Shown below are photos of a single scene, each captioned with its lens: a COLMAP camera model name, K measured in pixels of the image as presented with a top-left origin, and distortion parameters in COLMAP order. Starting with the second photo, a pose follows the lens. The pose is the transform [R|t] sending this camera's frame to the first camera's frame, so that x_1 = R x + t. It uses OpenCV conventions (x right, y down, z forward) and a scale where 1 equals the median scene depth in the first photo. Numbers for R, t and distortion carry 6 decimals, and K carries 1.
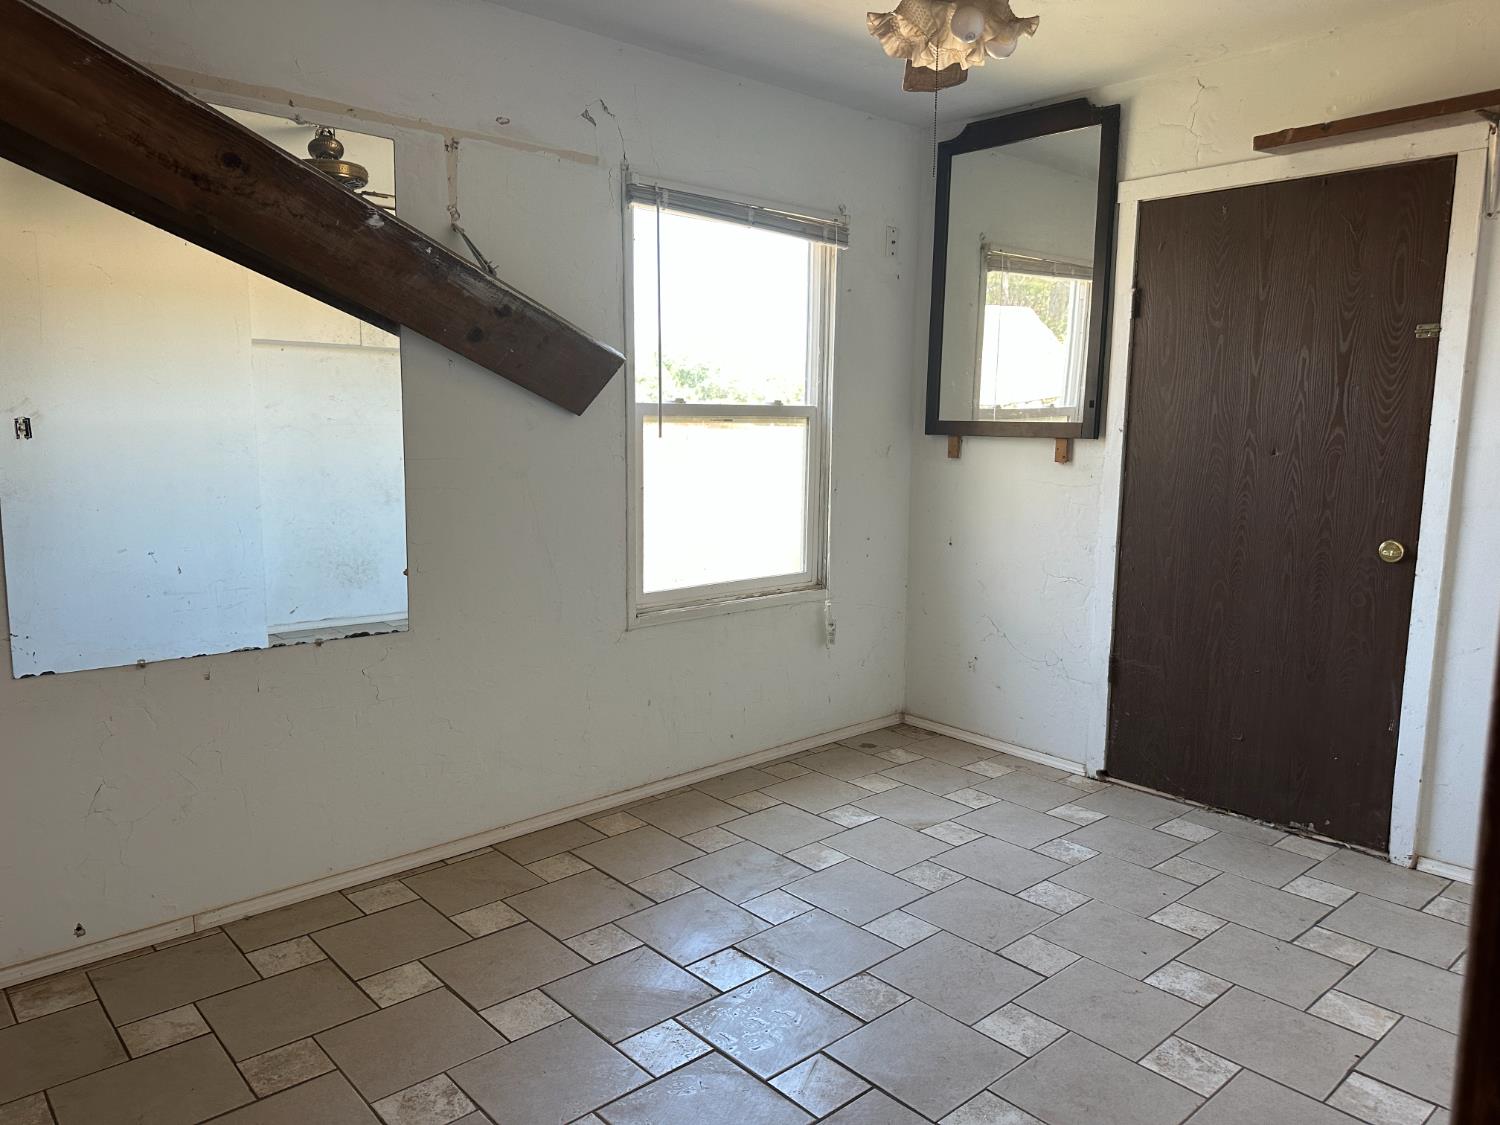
lens RADIAL K [[1053.2, 0, 760.9], [0, 1053.2, 561.9], [0, 0, 1]] dist [0.056692, -0.067535]
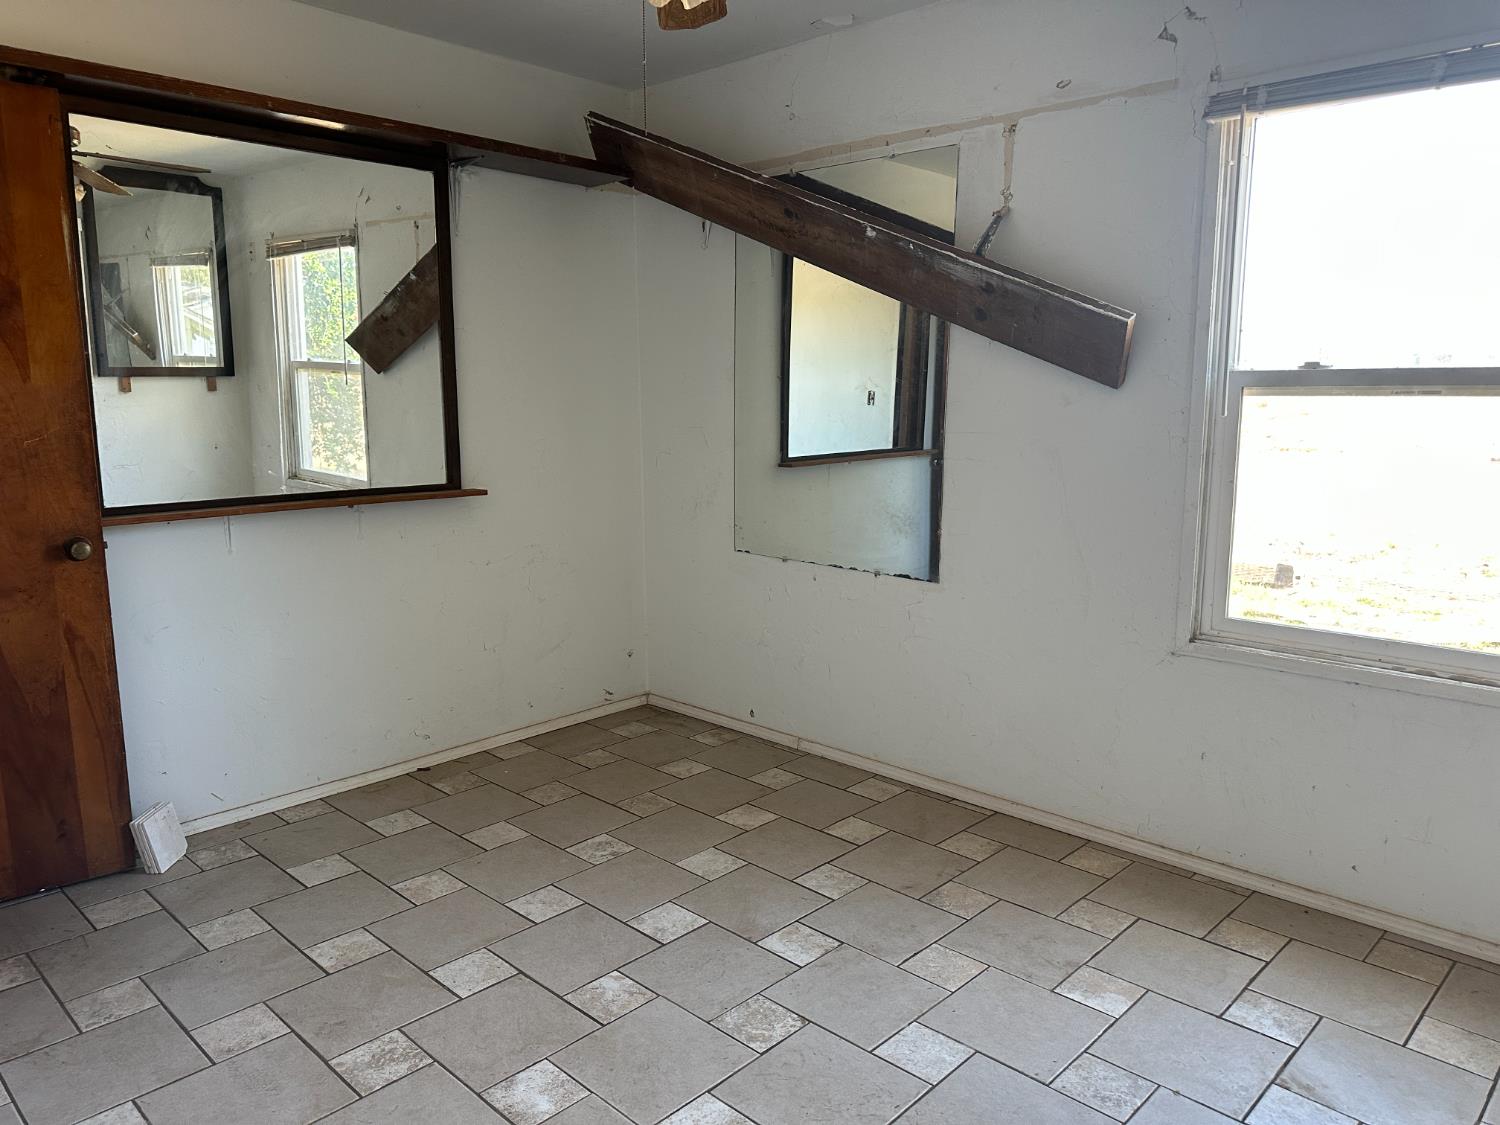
lens RADIAL K [[1053.2, 0, 764.0], [0, 1053.2, 553.3], [0, 0, 1]] dist [0.056692, -0.067535]
pose [[0.068626, 0.132837, -0.988759, 0.757997], [-0.147225, 0.981593, 0.121656, -0.073219], [0.986719, 0.137222, 0.086919, 0.707079]]
